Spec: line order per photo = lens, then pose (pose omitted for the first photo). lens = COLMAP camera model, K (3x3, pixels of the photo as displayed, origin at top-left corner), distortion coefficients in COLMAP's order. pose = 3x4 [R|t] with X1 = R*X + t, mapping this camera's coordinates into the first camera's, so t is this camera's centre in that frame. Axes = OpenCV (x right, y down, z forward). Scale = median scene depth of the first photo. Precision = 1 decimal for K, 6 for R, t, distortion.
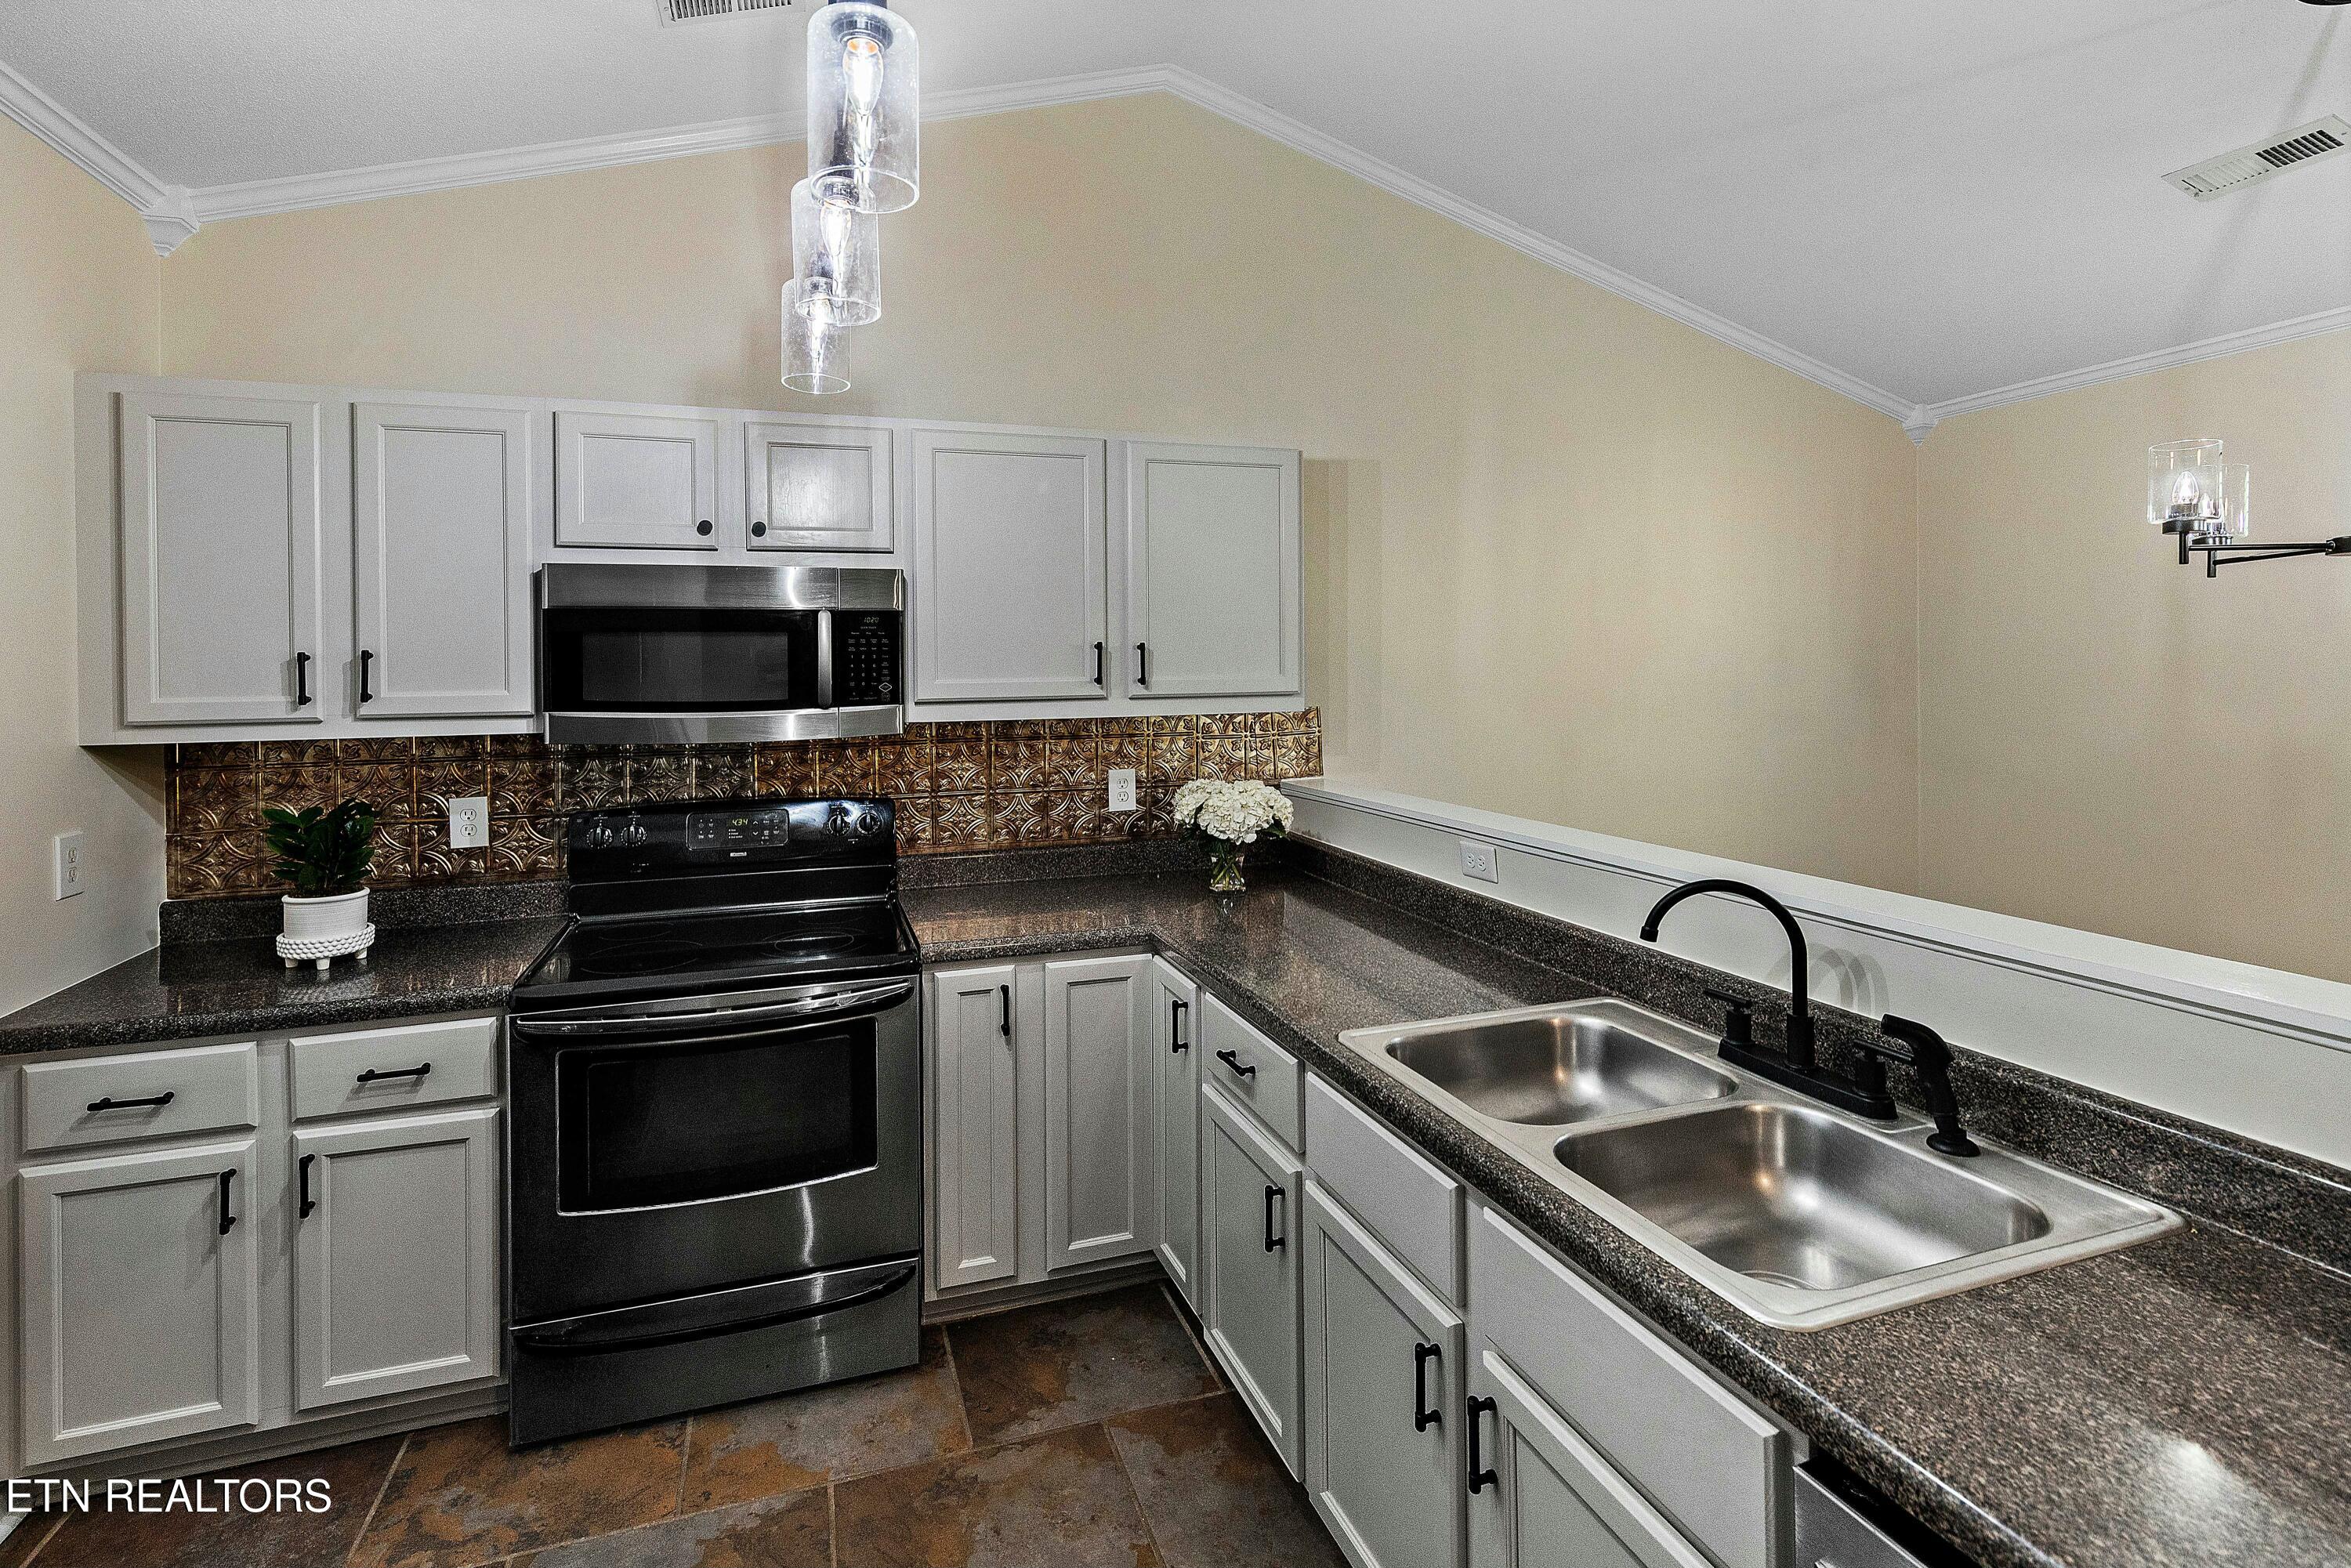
lens RADIAL K [[1171.4, 0, 1222.0], [0, 1171.4, 710.4], [0, 0, 1]] dist [-0.000395, -0.000276]
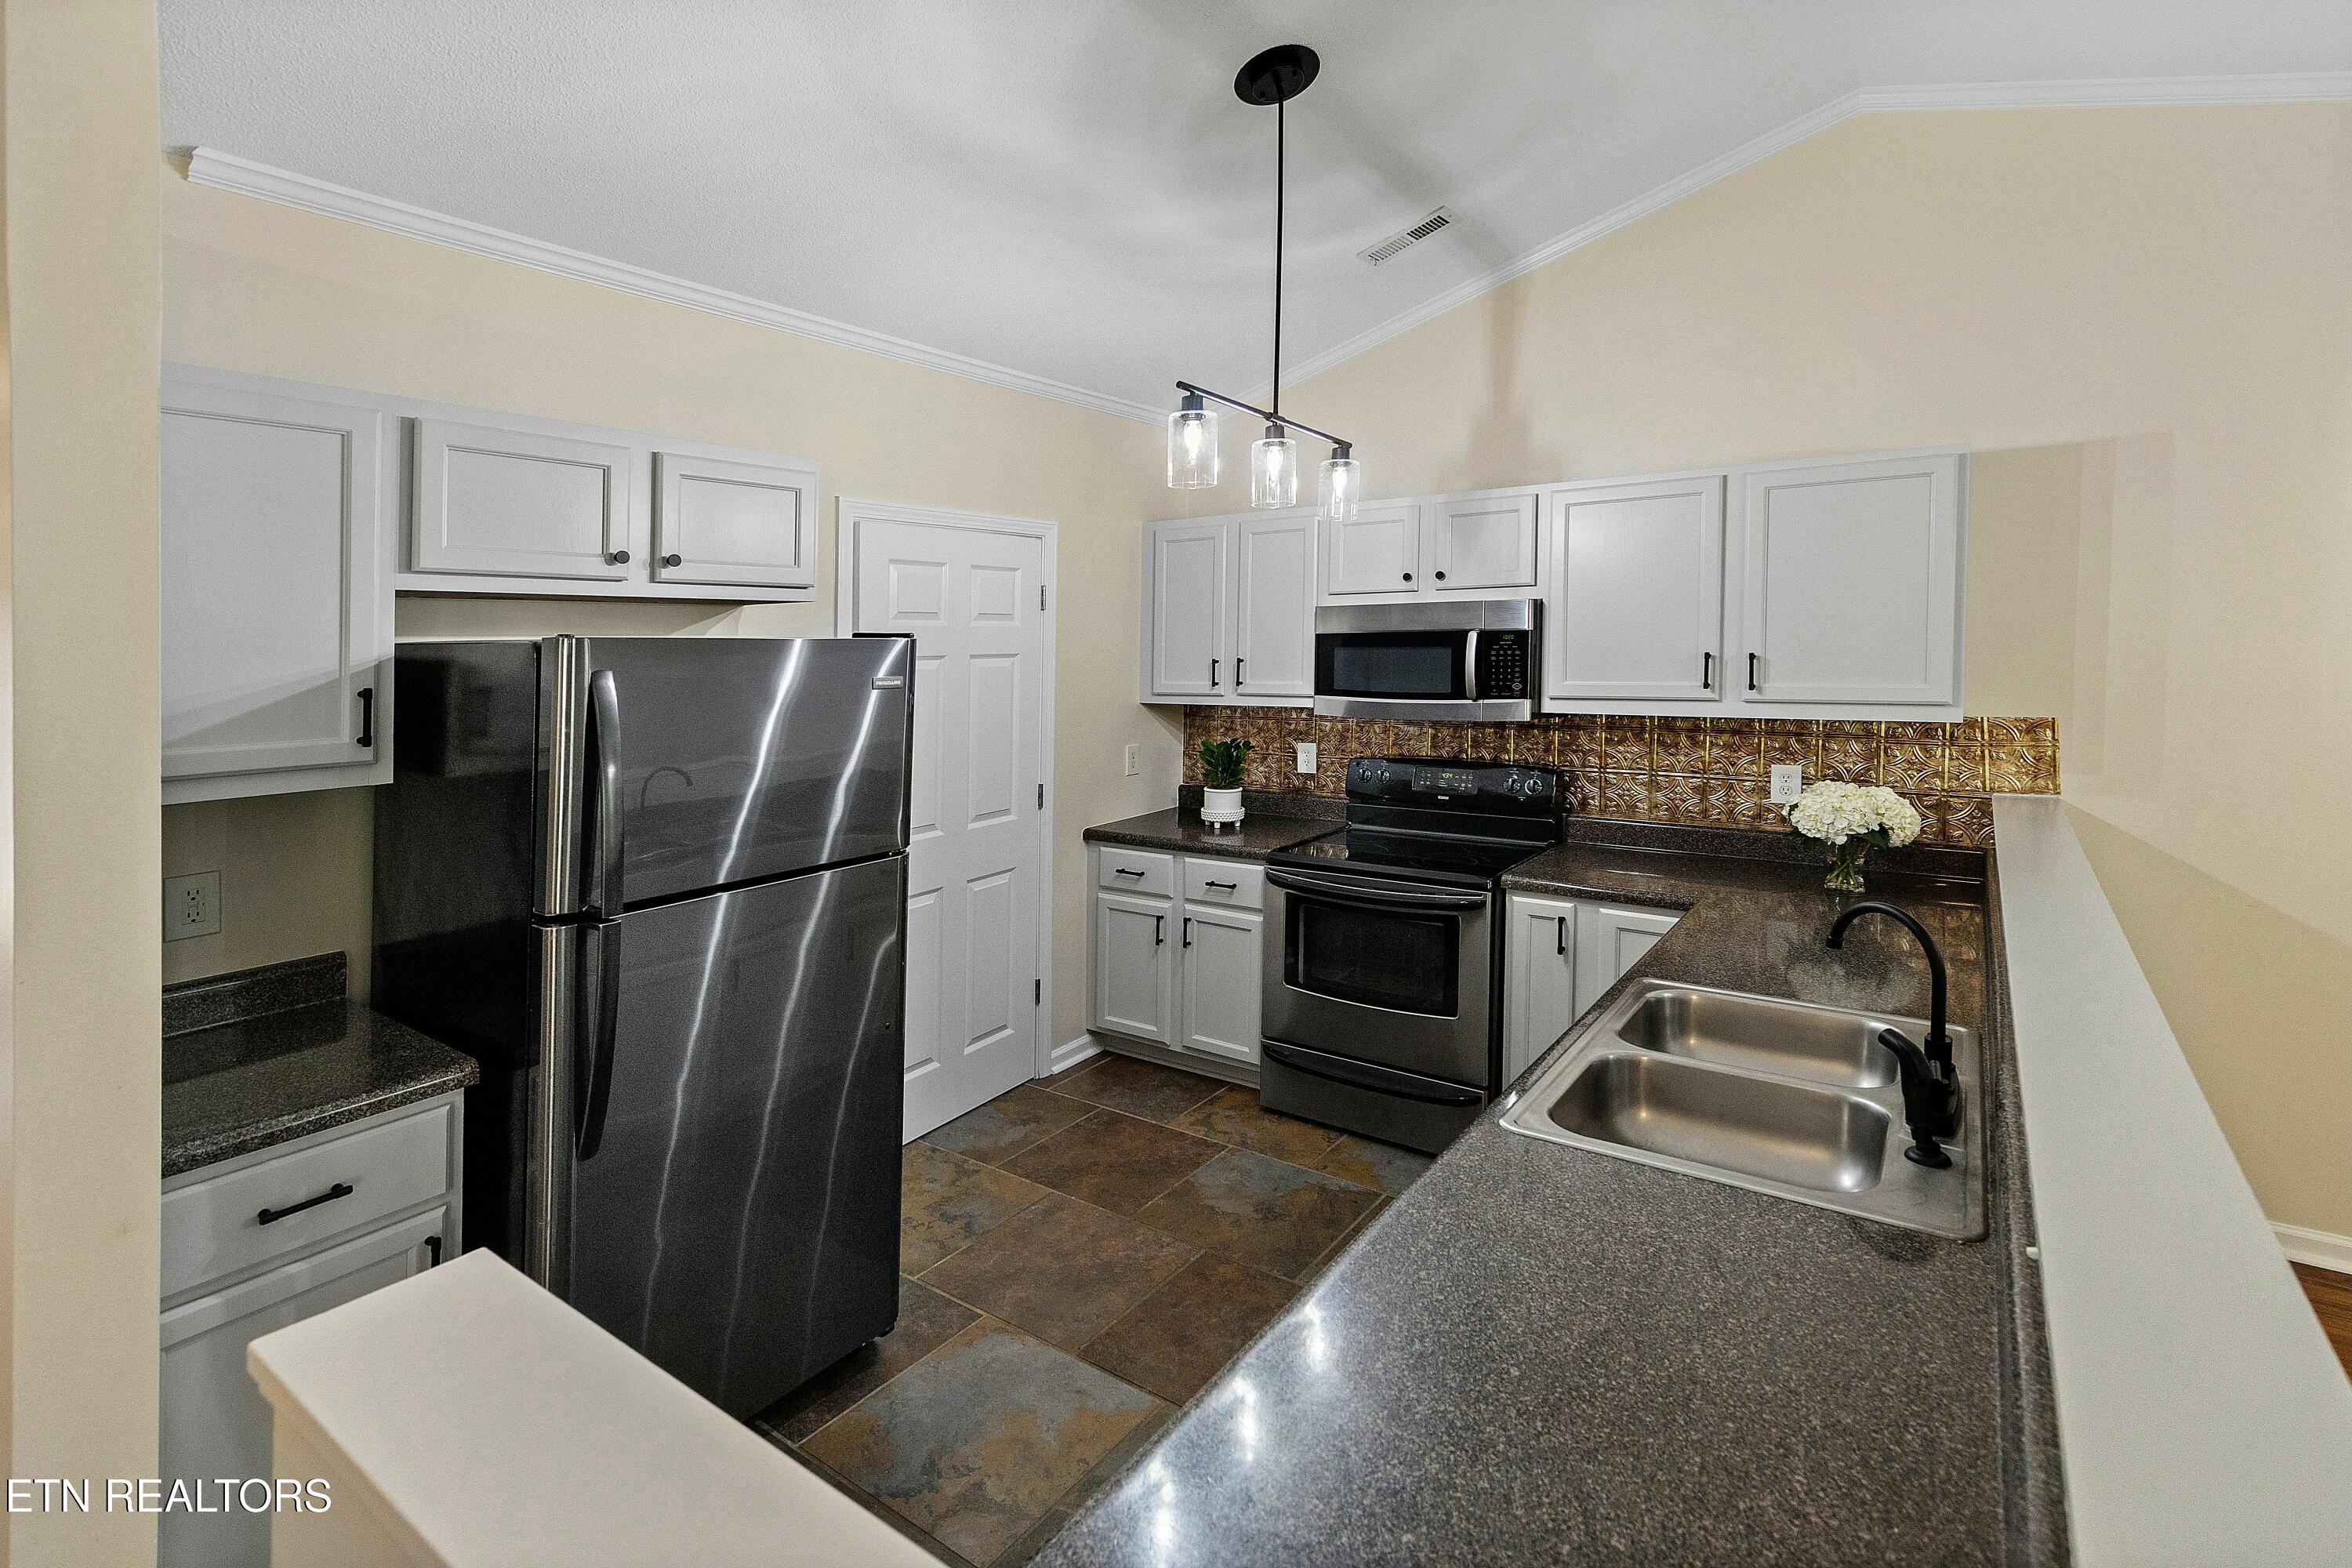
lens RADIAL K [[1096.0, 0, 1091.1], [0, 1096.0, 691.5], [0, 0, 1]] dist [0.000956, 0.000072]
pose [[0.545427, 0.039422, -0.837231, 0.514772], [-0.026678, 0.999204, 0.029669, -0.038554], [0.837734, 0.006153, 0.546044, -0.112563]]
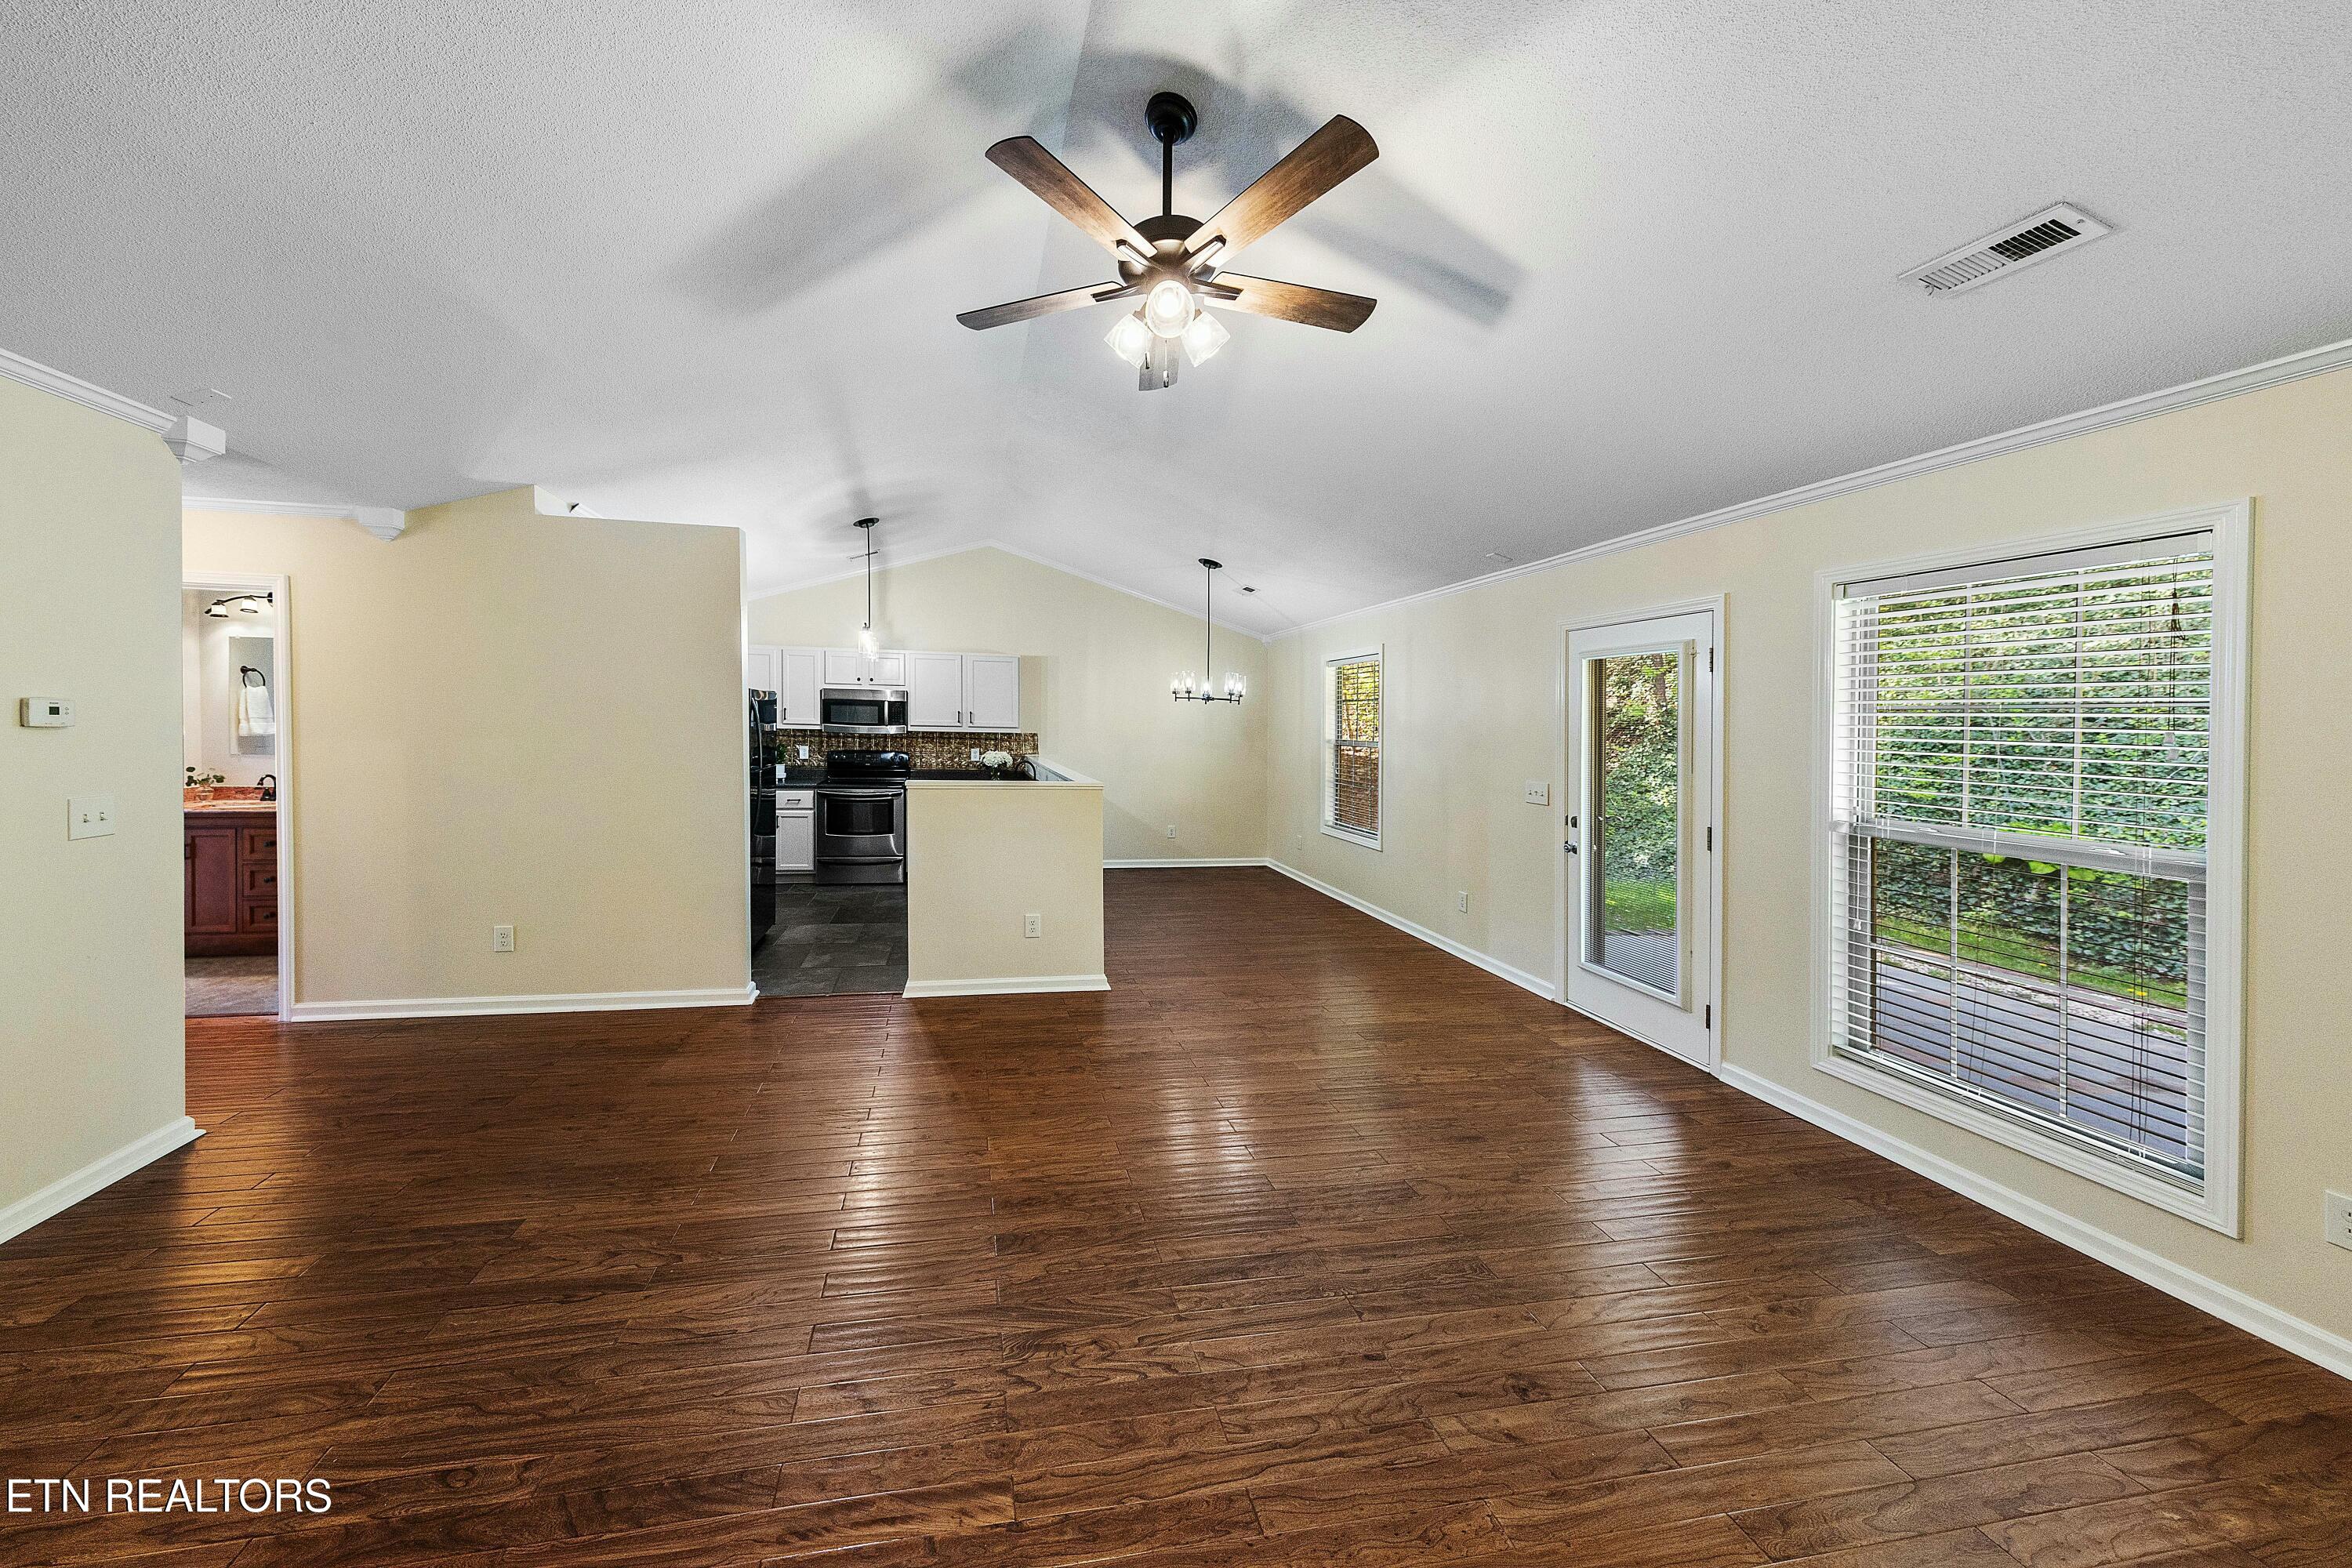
lens RADIAL K [[750.5, 0, 1080.5], [0, 750.5, 834.7], [0, 0, 1]] dist [-0.000034, -0.000001]
pose [[0.983786, 0.058378, -0.169578, 0.765777], [-0.039754, 0.993001, 0.111217, 0.055811], [0.174884, -0.102672, 0.979221, -1.428651]]
